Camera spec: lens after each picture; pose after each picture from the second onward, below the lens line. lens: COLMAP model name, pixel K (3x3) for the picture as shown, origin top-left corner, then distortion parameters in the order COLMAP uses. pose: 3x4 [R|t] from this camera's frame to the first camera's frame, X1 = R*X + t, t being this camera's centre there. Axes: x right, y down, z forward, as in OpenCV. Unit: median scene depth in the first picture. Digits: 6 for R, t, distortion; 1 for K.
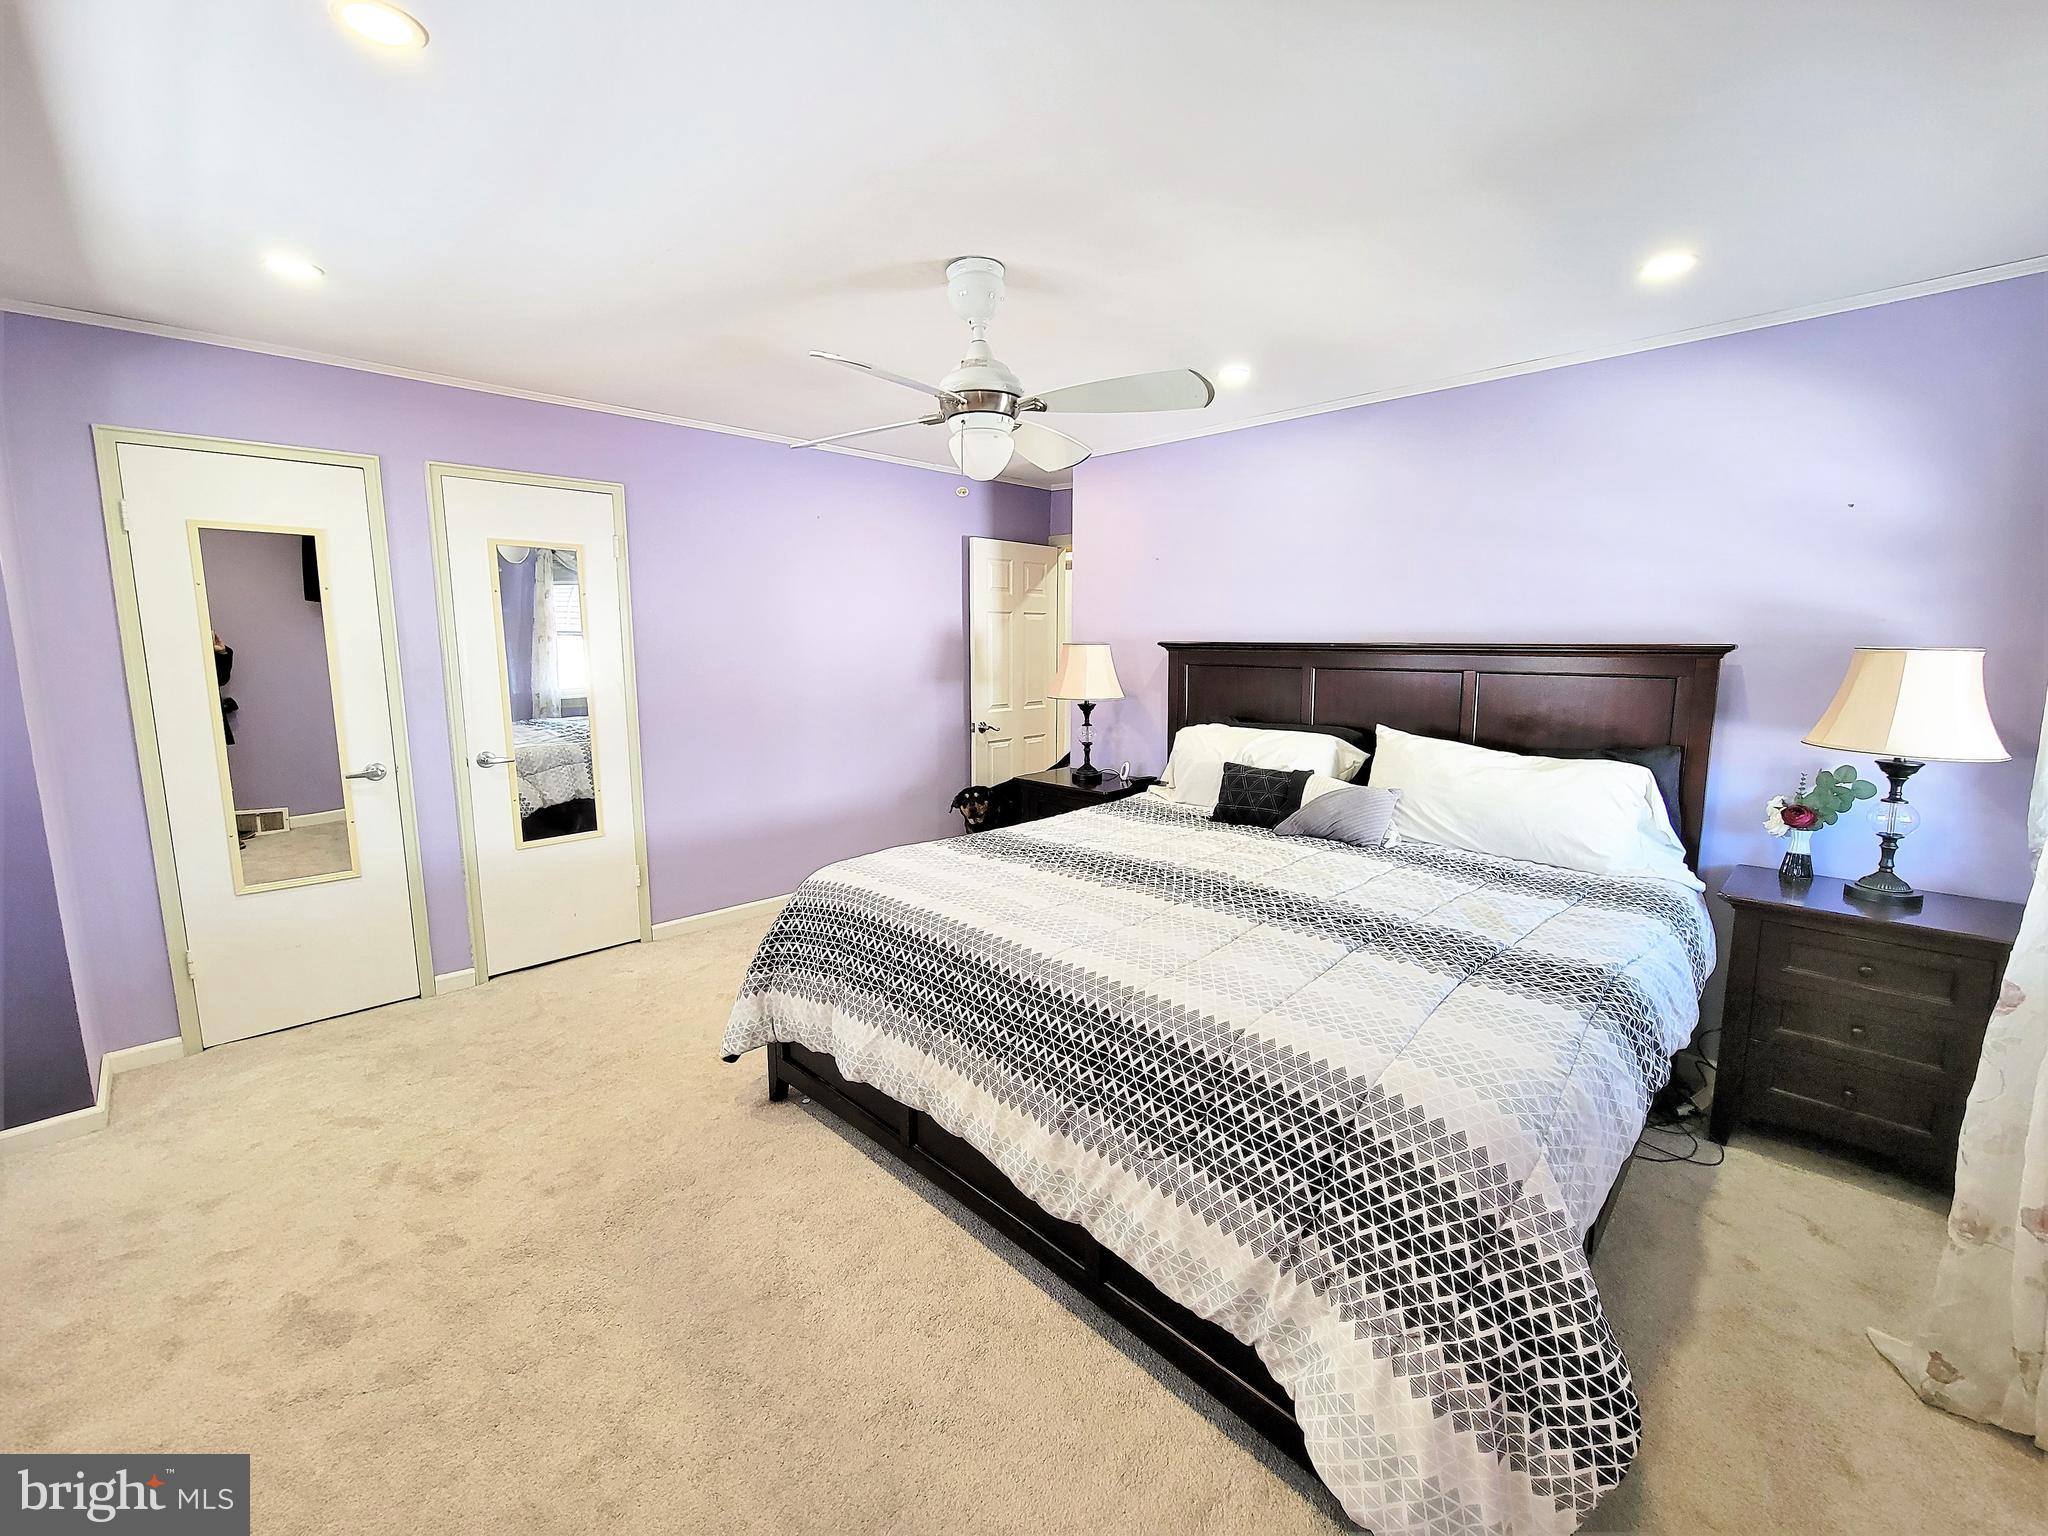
lens RADIAL K [[840.6, 0, 1035.2], [0, 840.6, 755.0], [0, 0, 1]] dist [-0.003596, -0.002182]
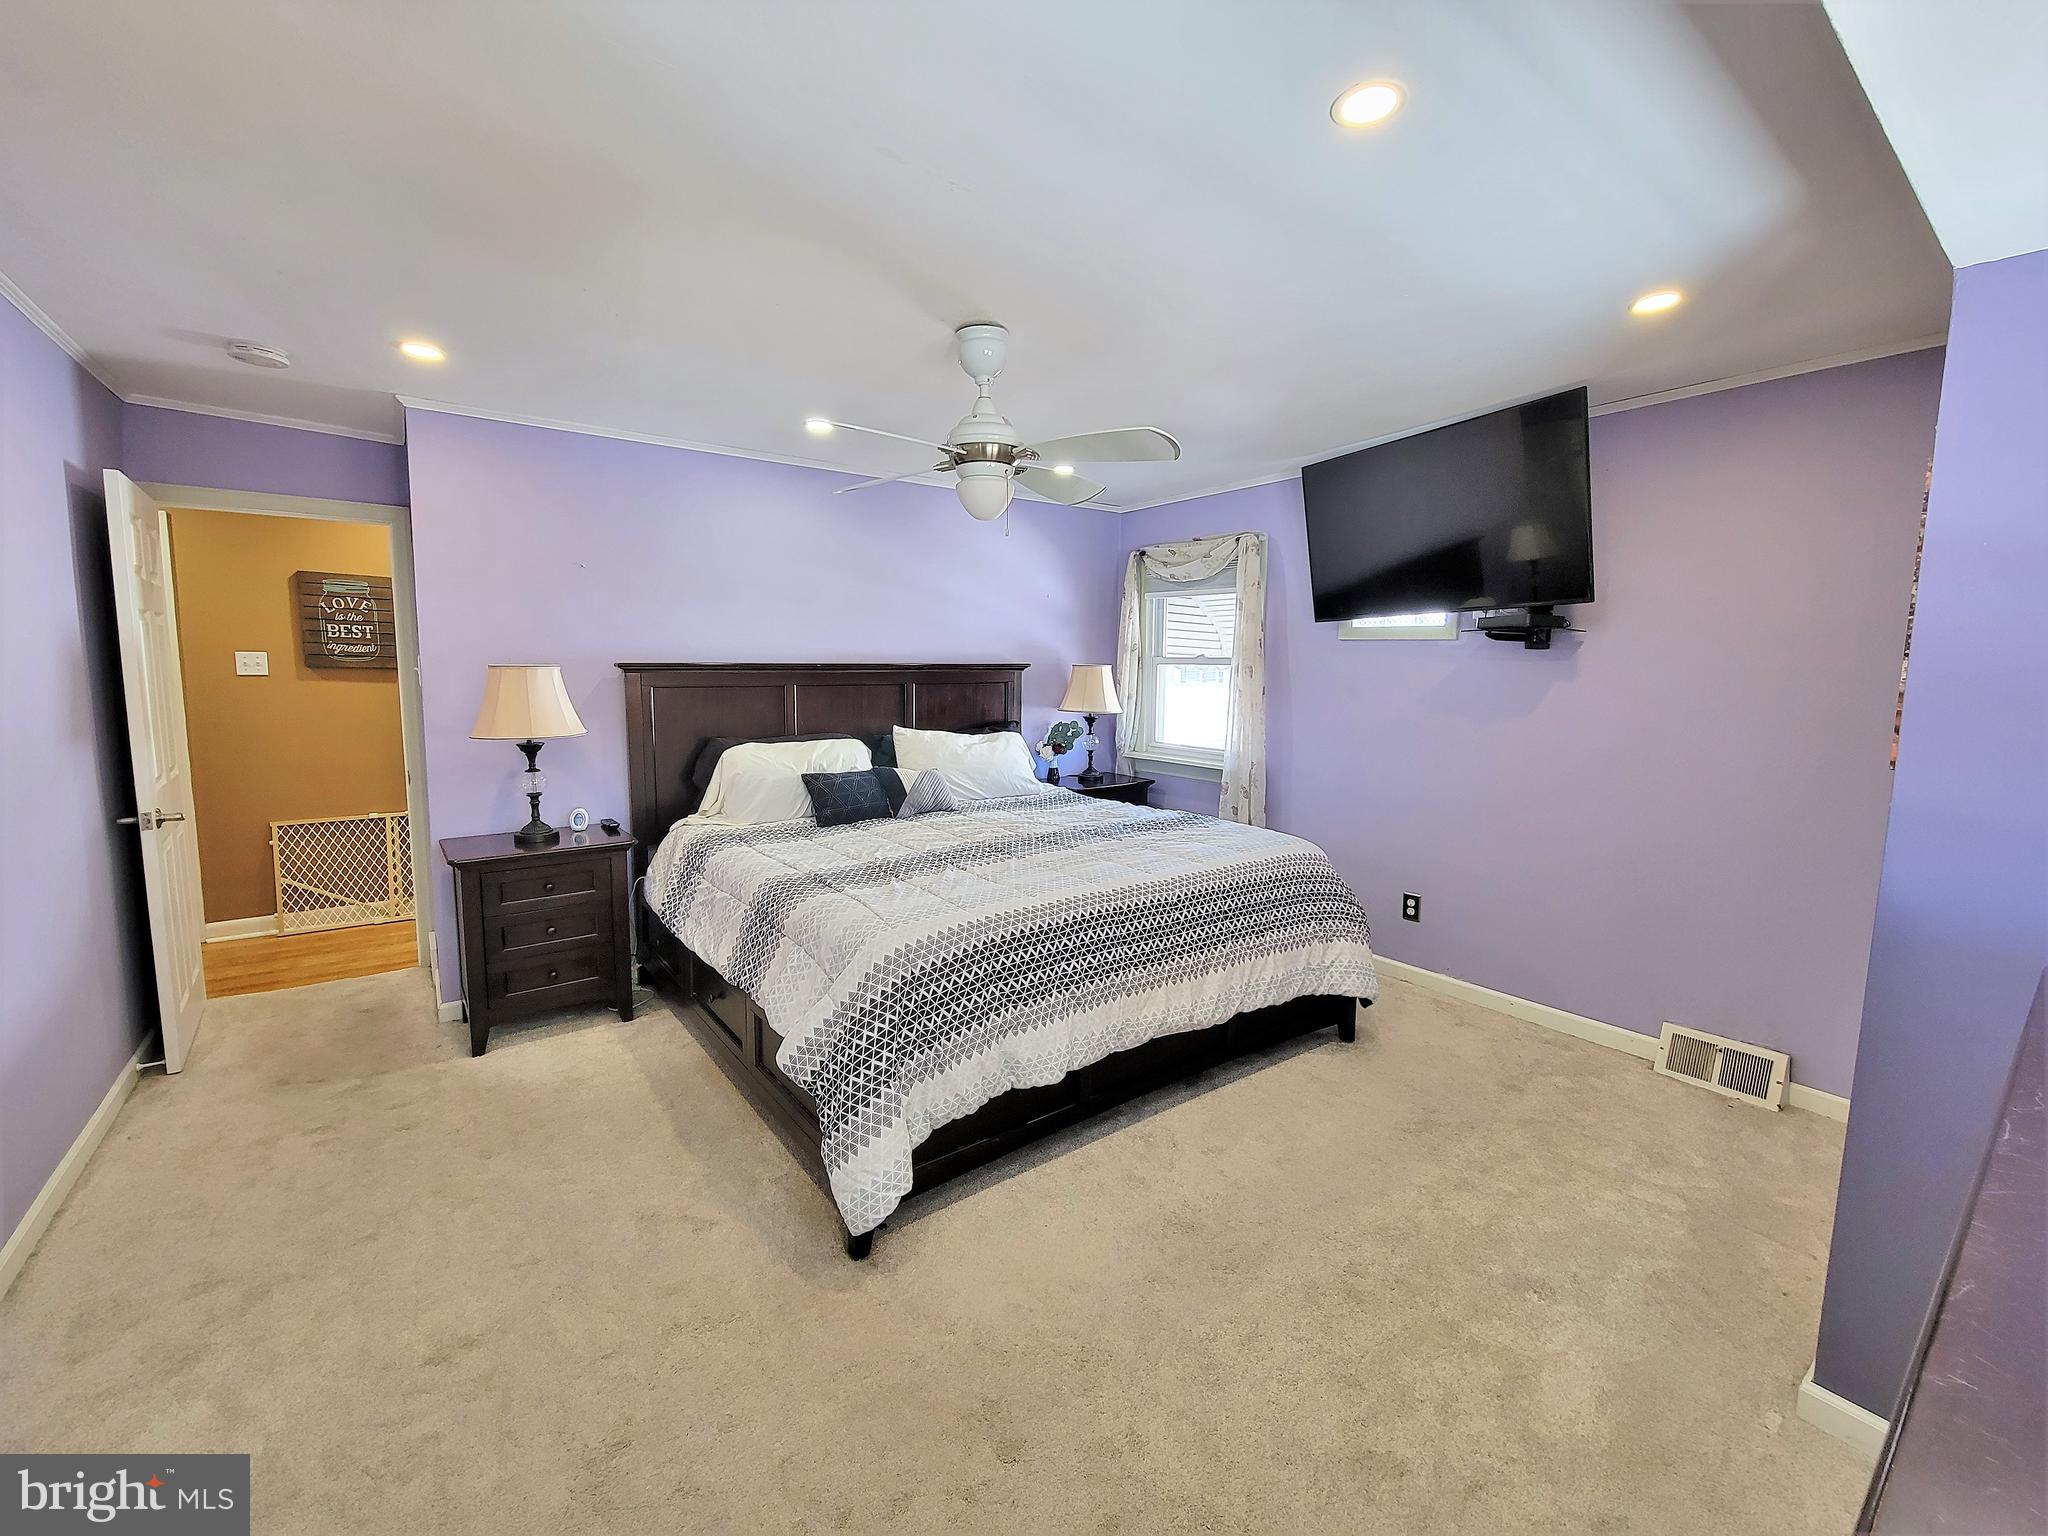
lens RADIAL K [[840.6, 0, 1032.1], [0, 840.6, 765.3], [0, 0, 1]] dist [-0.003596, -0.002182]
pose [[0.139998, -0.117586, 0.983145, -0.809504], [0.133808, 0.986062, 0.098881, -0.071300], [-0.981069, 0.117710, 0.153781, 0.559682]]
